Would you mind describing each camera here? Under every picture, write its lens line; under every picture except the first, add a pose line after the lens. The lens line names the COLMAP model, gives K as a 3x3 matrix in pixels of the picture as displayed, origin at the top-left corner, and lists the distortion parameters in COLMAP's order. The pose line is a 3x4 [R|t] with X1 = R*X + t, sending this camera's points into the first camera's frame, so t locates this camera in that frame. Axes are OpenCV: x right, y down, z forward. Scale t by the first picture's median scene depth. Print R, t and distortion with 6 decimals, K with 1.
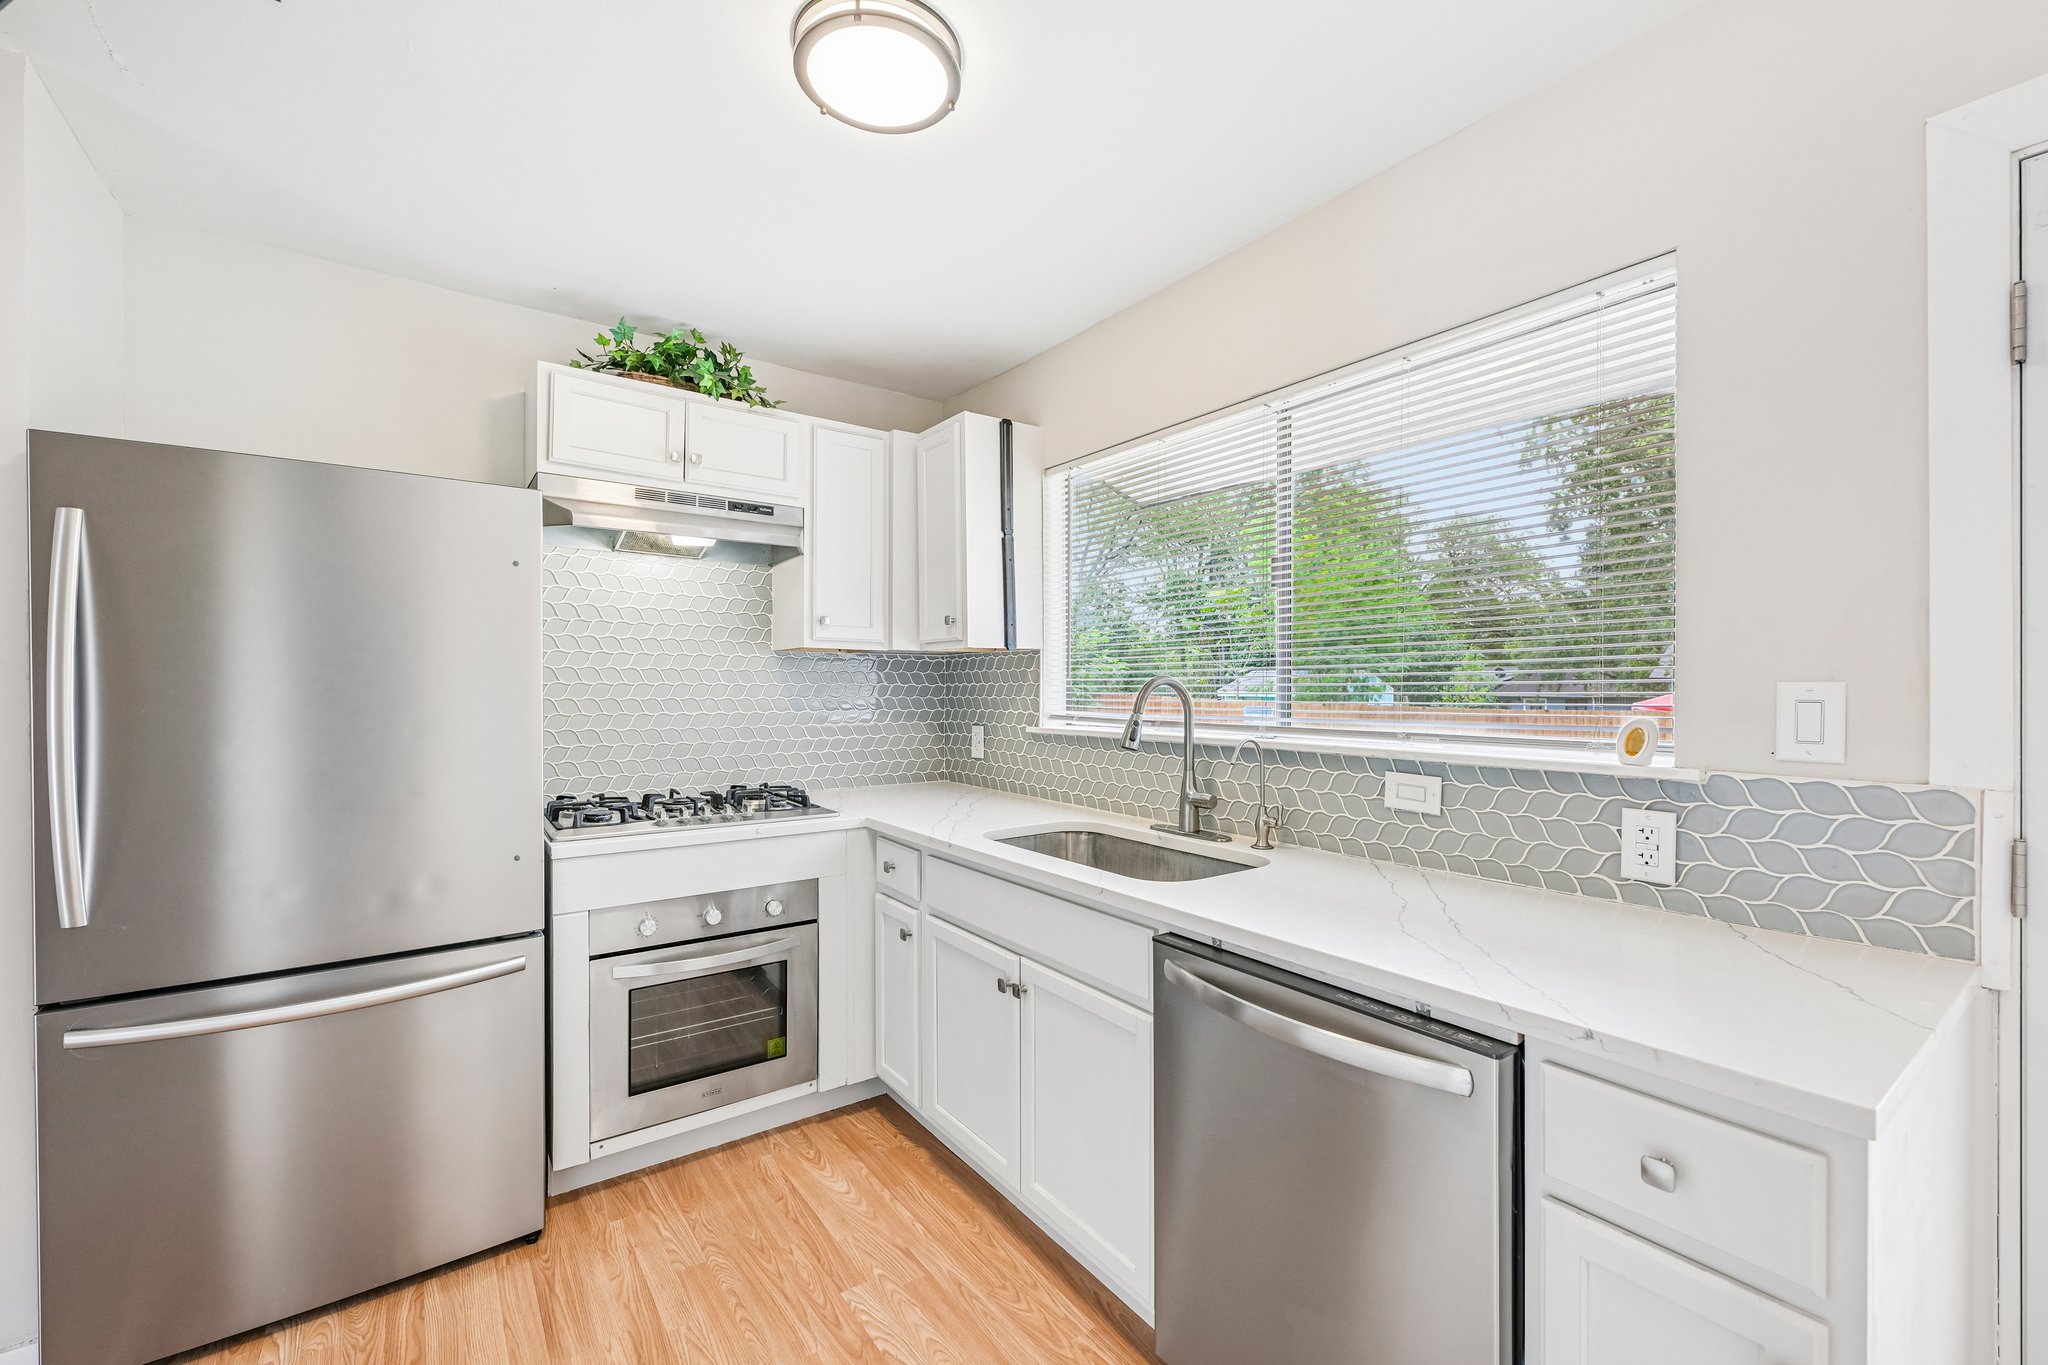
lens RADIAL K [[844.1, 0, 1023.7], [0, 844.1, 688.0], [0, 0, 1]] dist [0.001307, -0.000602]
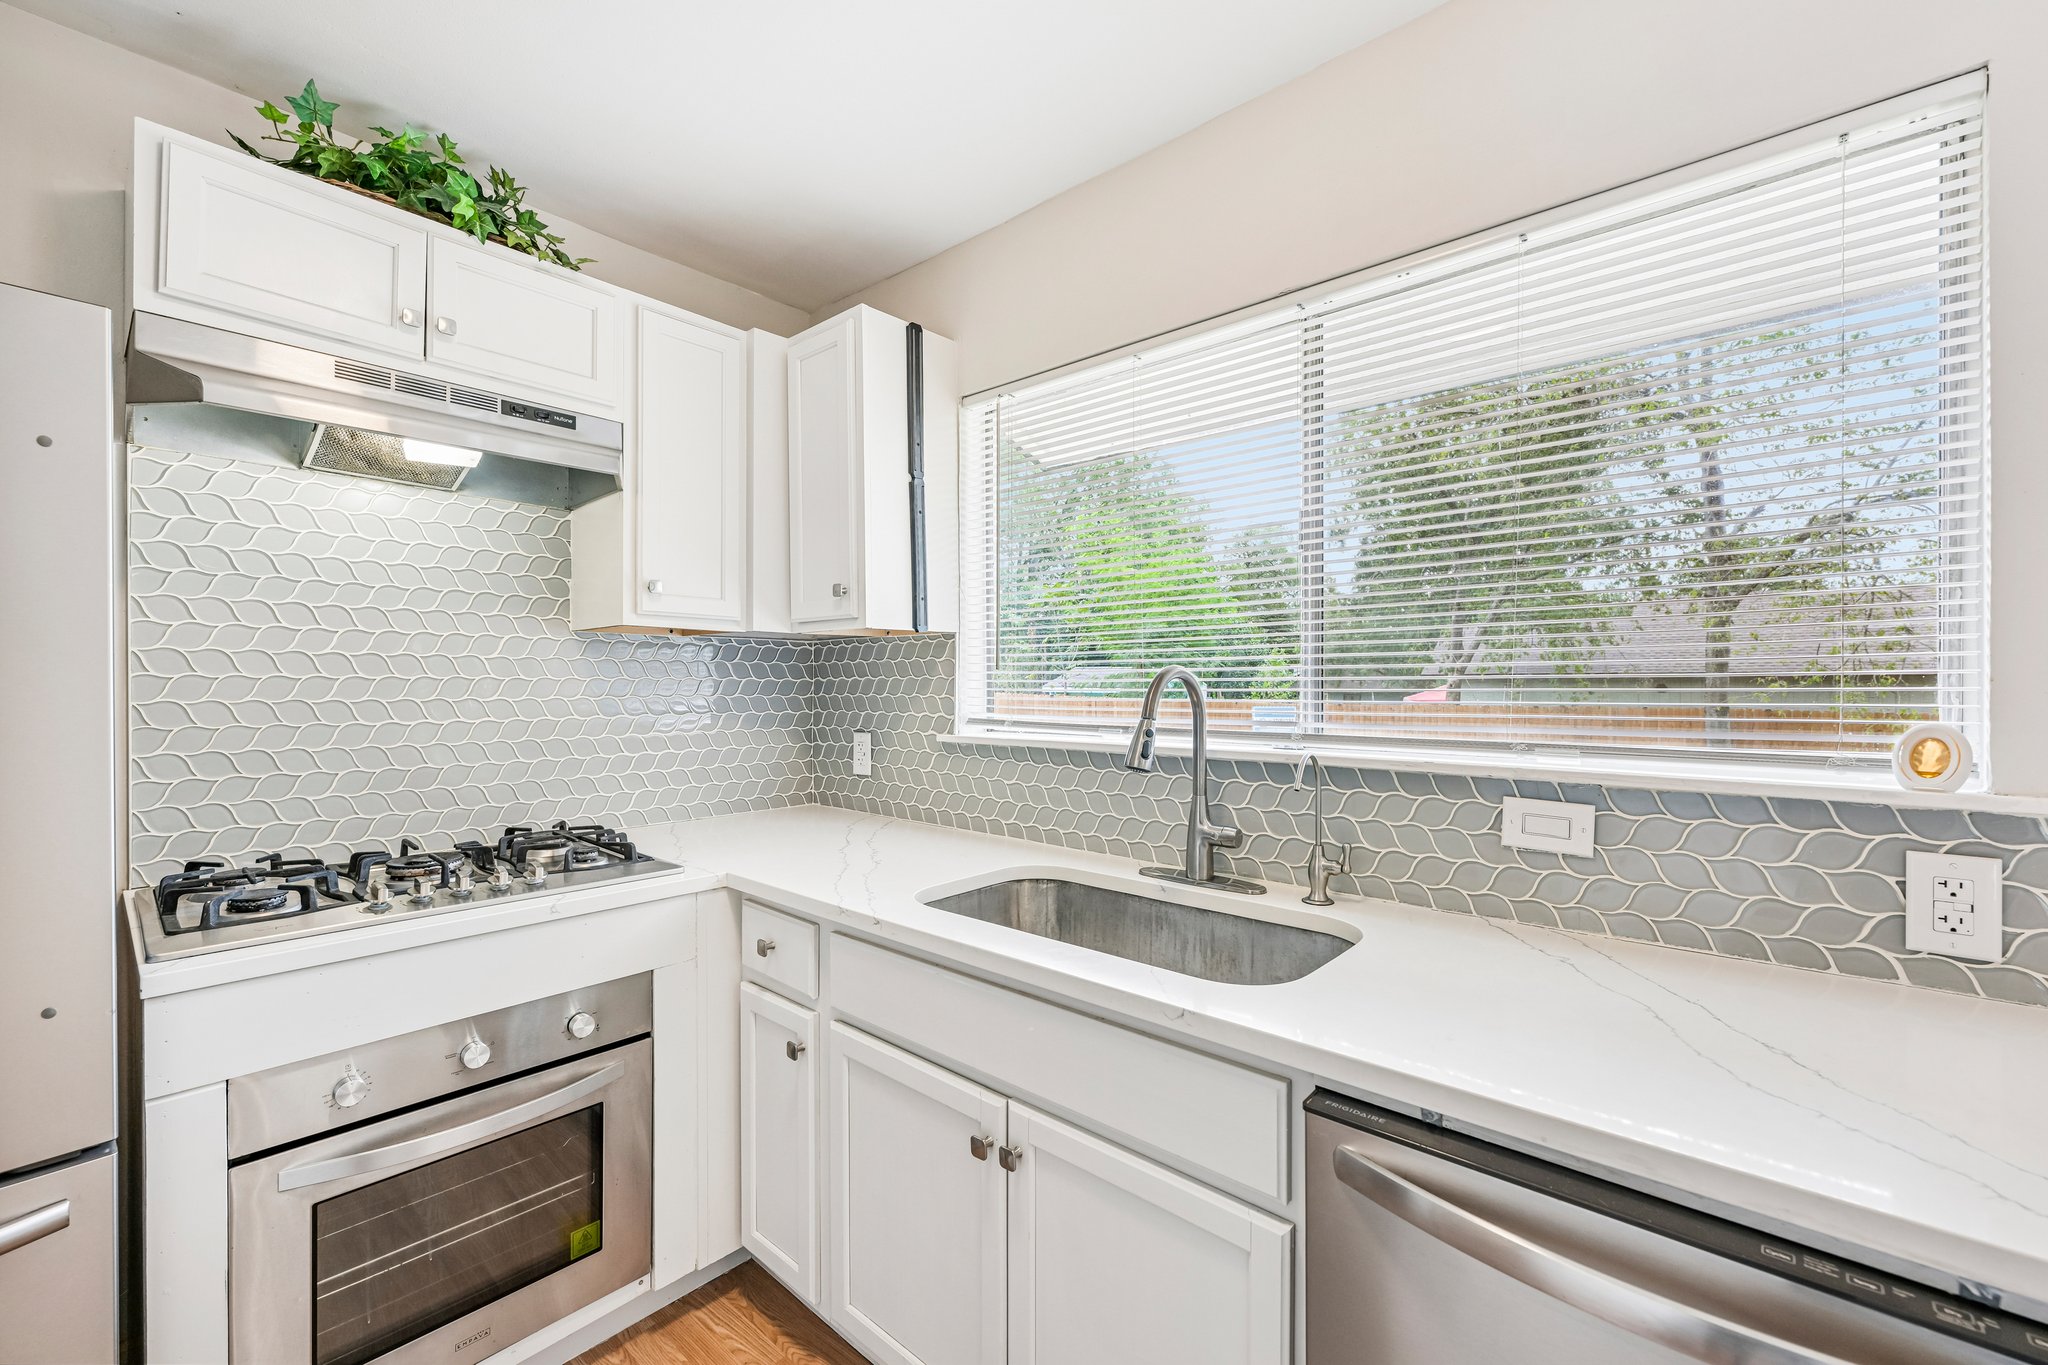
lens RADIAL K [[844.1, 0, 1024.9], [0, 844.1, 681.7], [0, 0, 1]] dist [0.001307, -0.000602]
pose [[0.975644, -0.000754, 0.219357, -0.104866], [0.001281, 0.999997, -0.002261, 0.000414], [-0.219355, 0.002487, 0.975642, 0.291852]]
